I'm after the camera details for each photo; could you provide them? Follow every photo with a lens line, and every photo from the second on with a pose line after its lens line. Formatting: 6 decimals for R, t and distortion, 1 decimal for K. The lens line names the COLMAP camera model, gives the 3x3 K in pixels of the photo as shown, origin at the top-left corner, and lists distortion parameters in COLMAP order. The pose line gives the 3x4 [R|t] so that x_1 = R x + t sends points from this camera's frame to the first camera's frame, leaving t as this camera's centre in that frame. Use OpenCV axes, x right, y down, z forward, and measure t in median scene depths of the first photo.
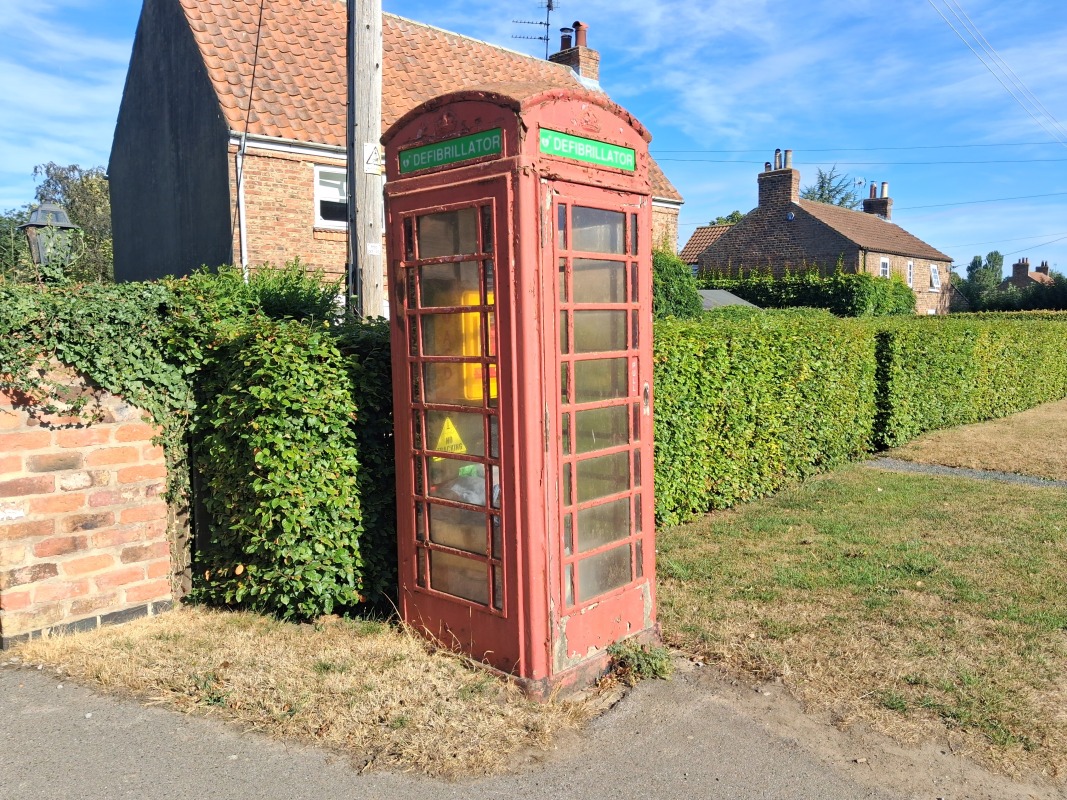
lens RADIAL K [[836.1, 0, 532.9], [0, 836.1, 383.7], [0, 0, 1]] dist [-0.000779, -0.004462]
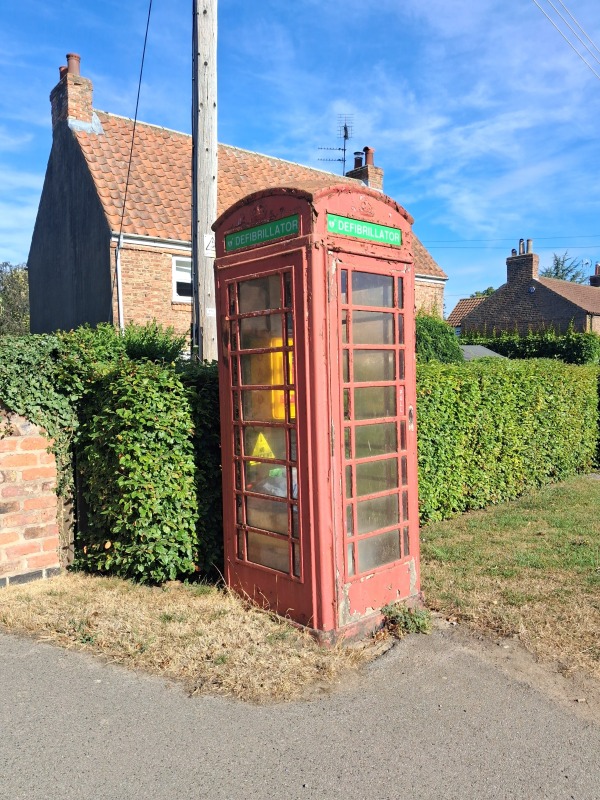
lens RADIAL K [[626.4, 0, 289.2], [0, 626.4, 400.3], [0, 0, 1]] dist [-0.004797, -0.009527]
pose [[0.997031, -0.002365, -0.076968, 0.020047], [-0.000102, 0.999487, -0.032033, 0.020823], [0.077004, 0.031945, 0.996519, 0.005545]]
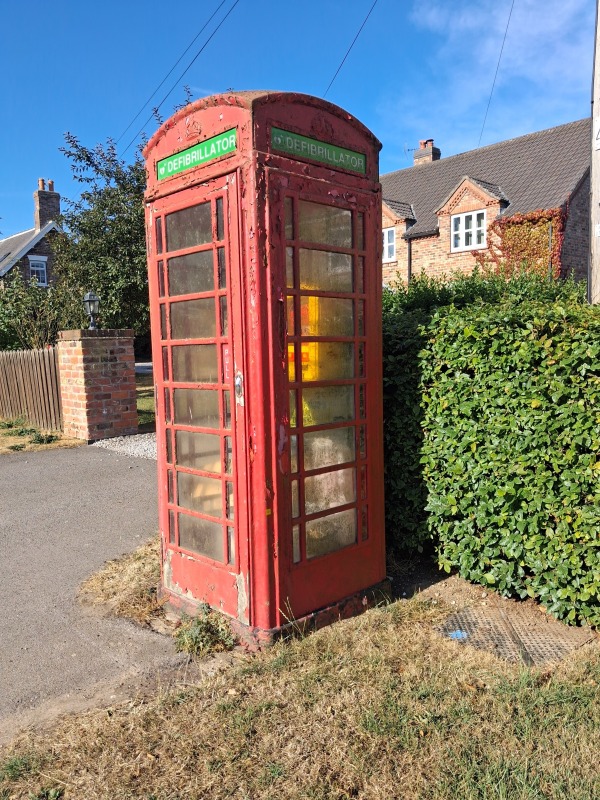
lens RADIAL K [[626.4, 0, 289.2], [0, 626.4, 400.3], [0, 0, 1]] dist [-0.004797, -0.009527]
pose [[-0.058255, 0.102625, -0.993013, 0.813877], [-0.043119, 0.993515, 0.105206, -0.043971], [0.997370, 0.048946, -0.053452, 1.052647]]
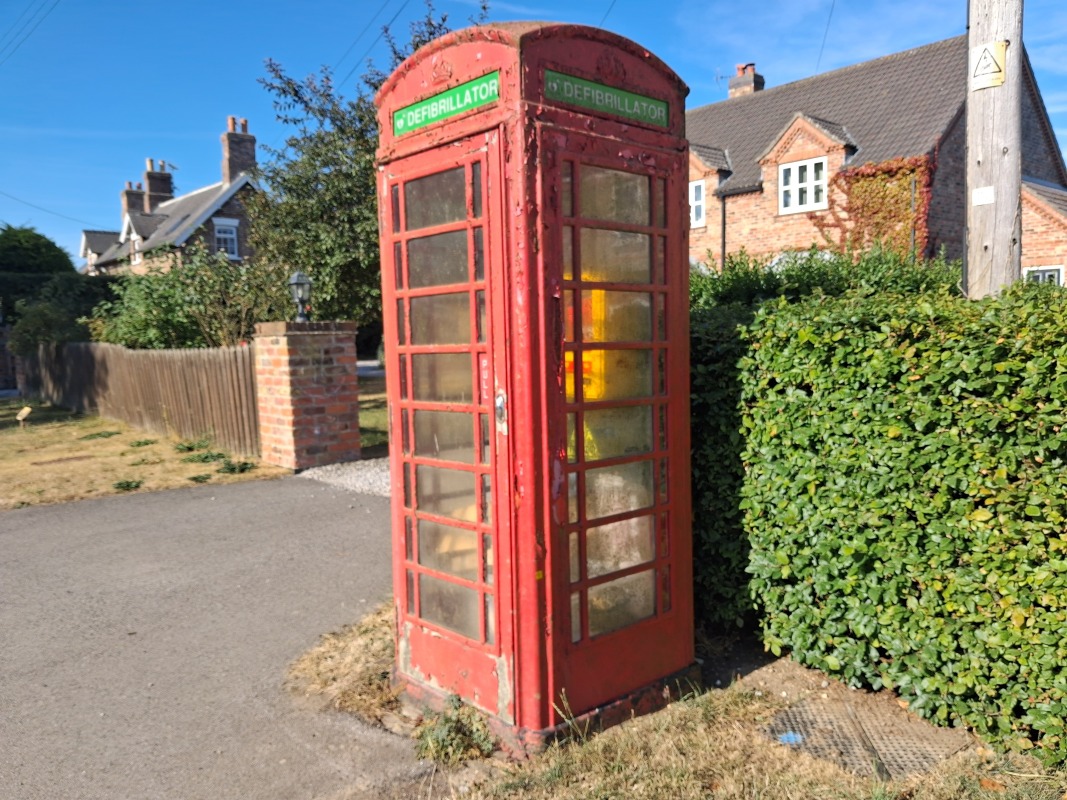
lens RADIAL K [[845.7, 0, 547.5], [0, 845.7, 401.8], [0, 0, 1]] dist [-0.017477, -0.008975]
pose [[-0.073036, 0.092697, -0.993012, 0.828439], [-0.043784, 0.994413, 0.096048, -0.060117], [0.996368, 0.050493, -0.068570, 1.046627]]
